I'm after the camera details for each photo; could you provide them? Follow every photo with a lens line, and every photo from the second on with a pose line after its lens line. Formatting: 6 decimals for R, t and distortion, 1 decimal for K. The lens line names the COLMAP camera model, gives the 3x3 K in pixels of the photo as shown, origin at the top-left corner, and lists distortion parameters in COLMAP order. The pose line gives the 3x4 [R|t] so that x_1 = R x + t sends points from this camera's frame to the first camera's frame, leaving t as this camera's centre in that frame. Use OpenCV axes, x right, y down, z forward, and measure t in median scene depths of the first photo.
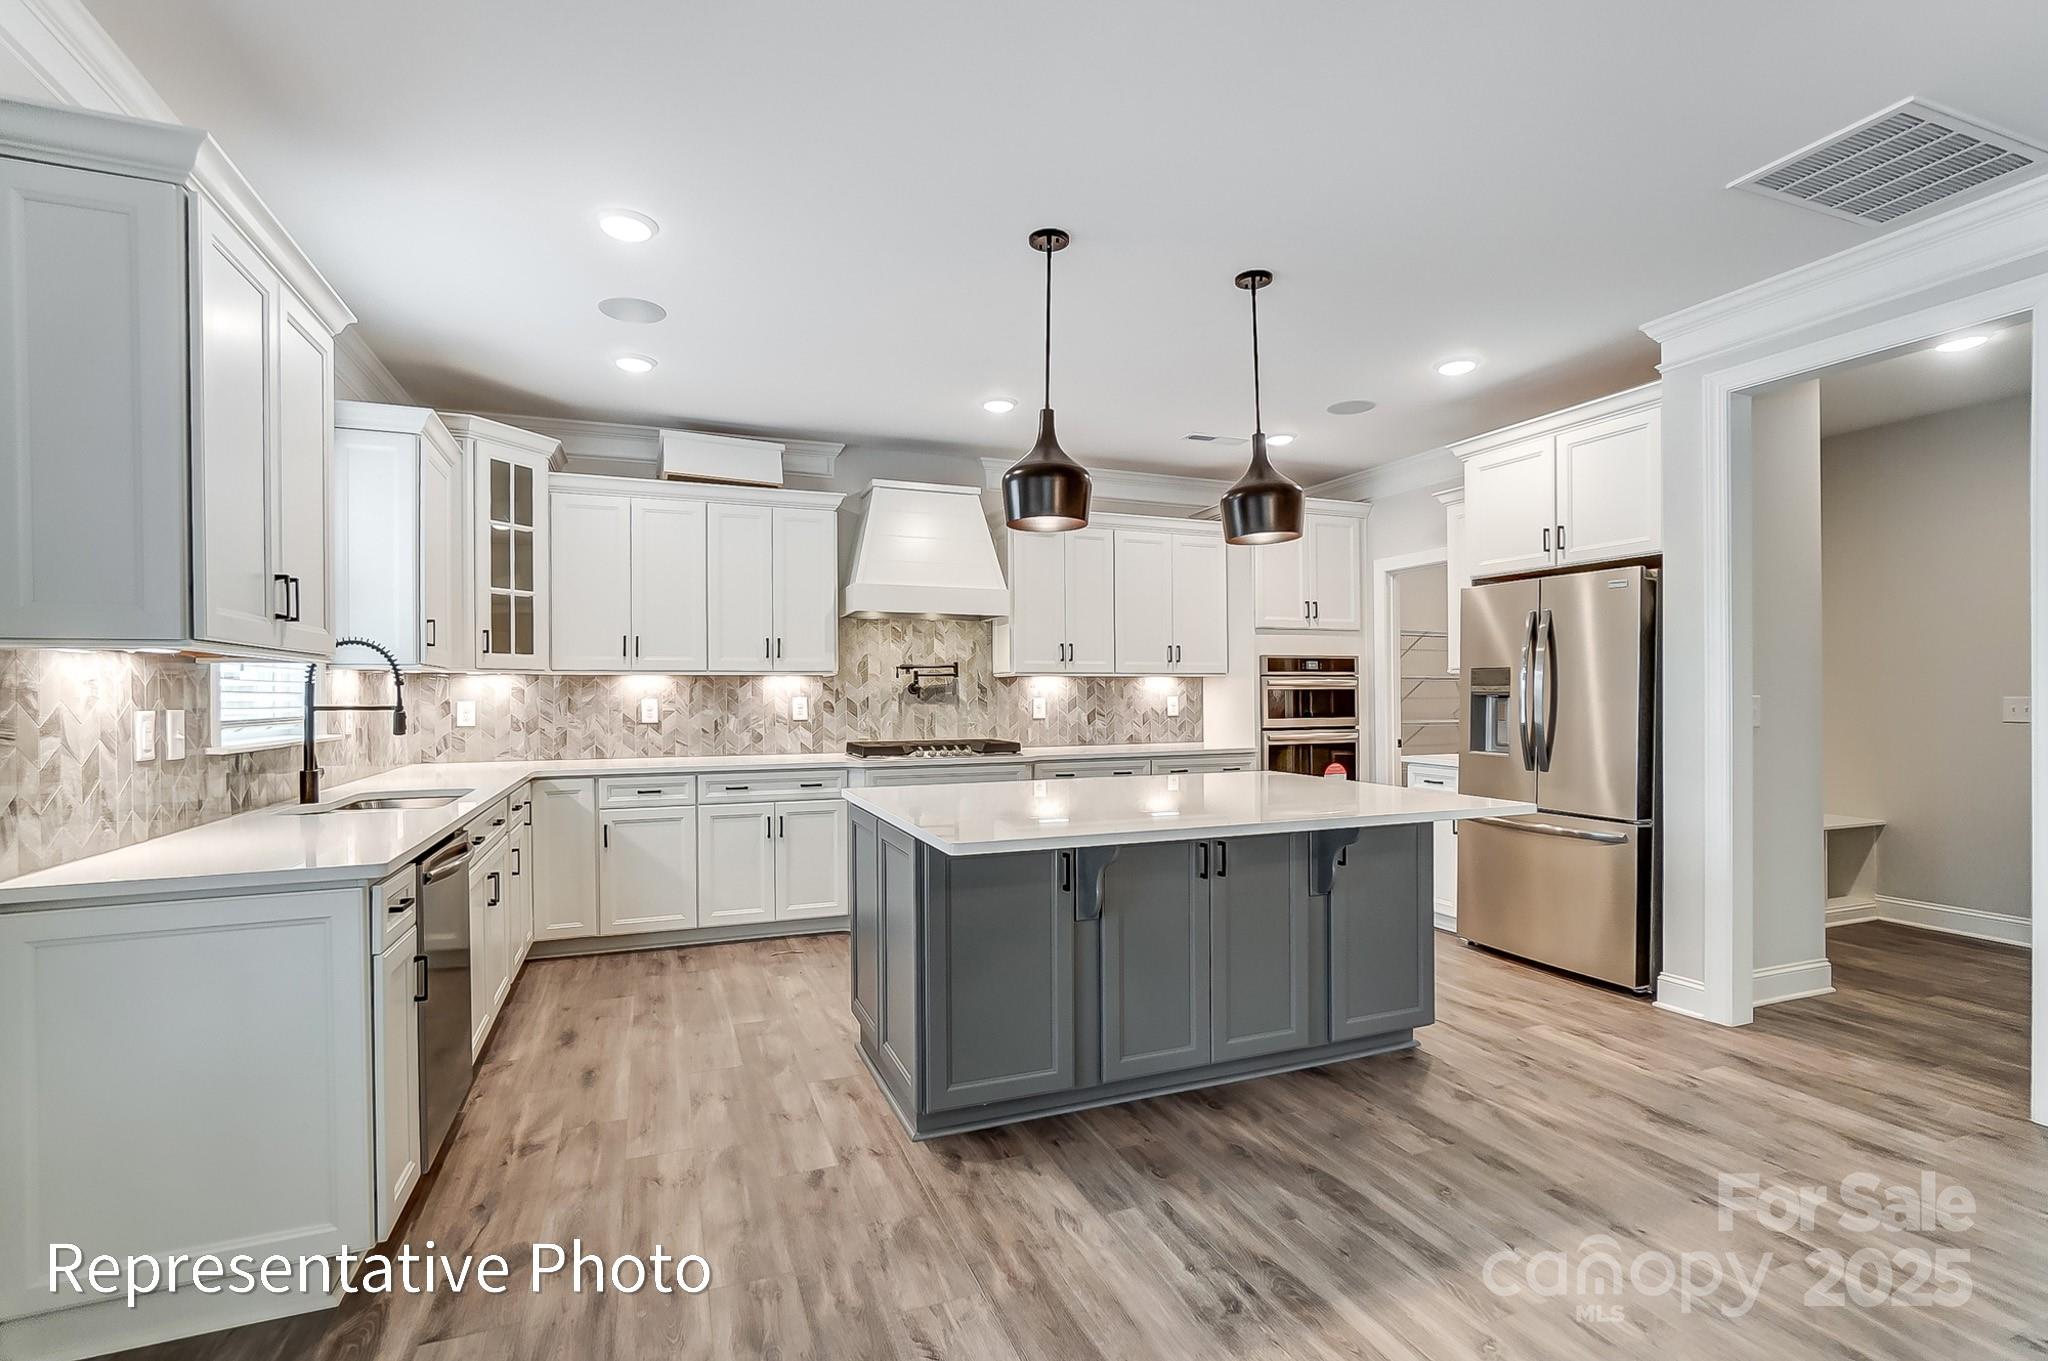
lens RADIAL K [[929.0, 0, 1021.8], [0, 929.0, 680.9], [0, 0, 1]] dist [-0.026745, 0.013717]
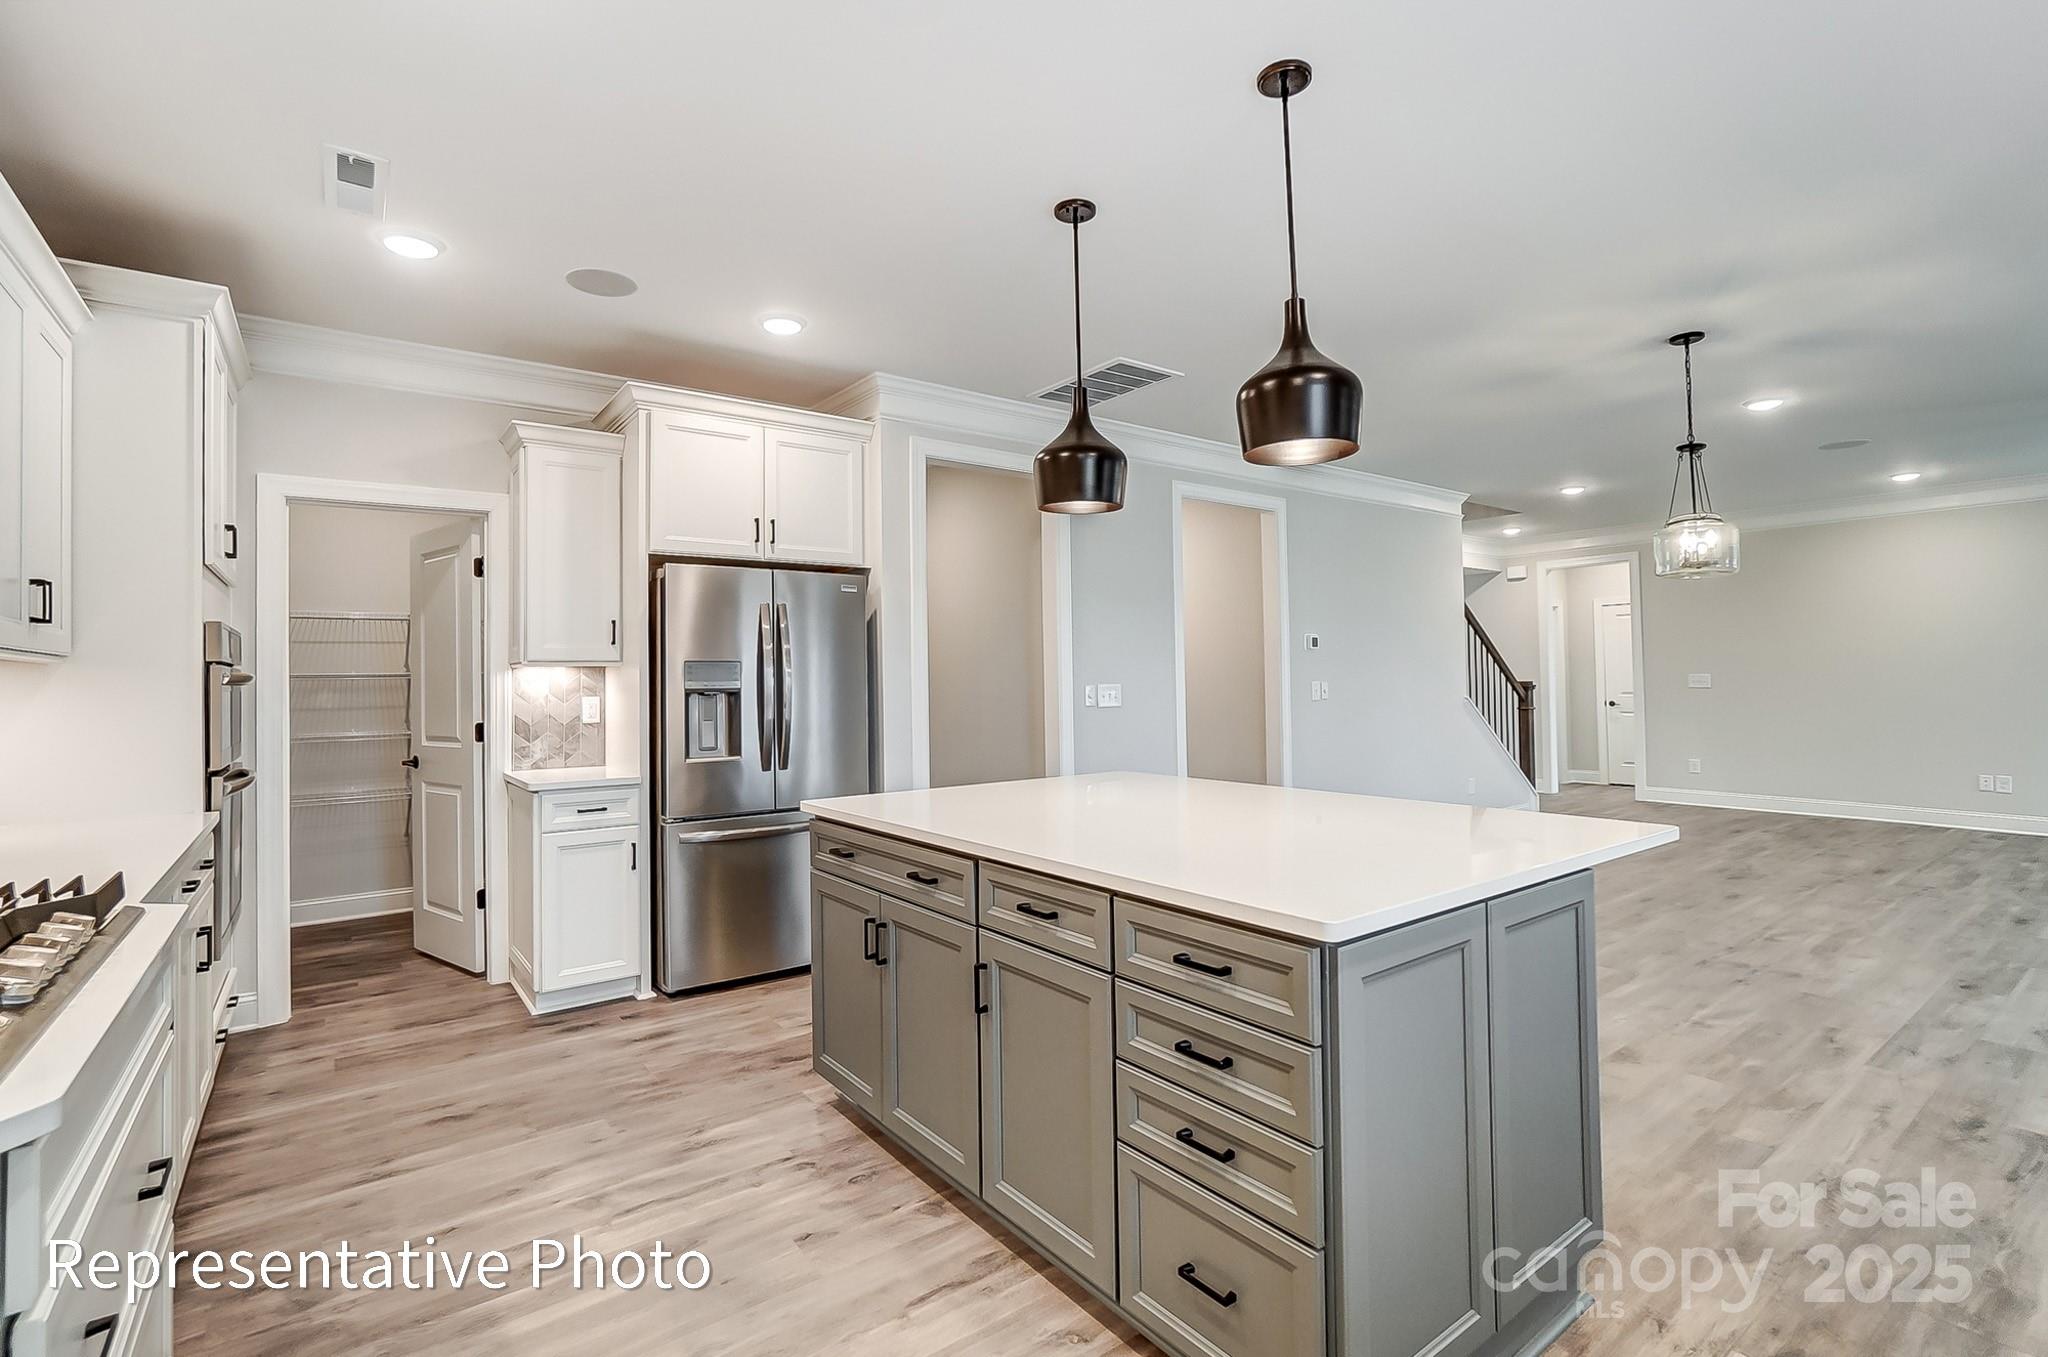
lens RADIAL K [[943.8, 0, 1017.0], [0, 943.8, 654.9], [0, 0, 1]] dist [-0.025959, 0.012356]
pose [[-0.253825, 0.031363, 0.966741, -0.388199], [0.003342, 0.999497, -0.031548, 0.007621], [-0.967244, -0.004777, -0.253802, 0.866477]]
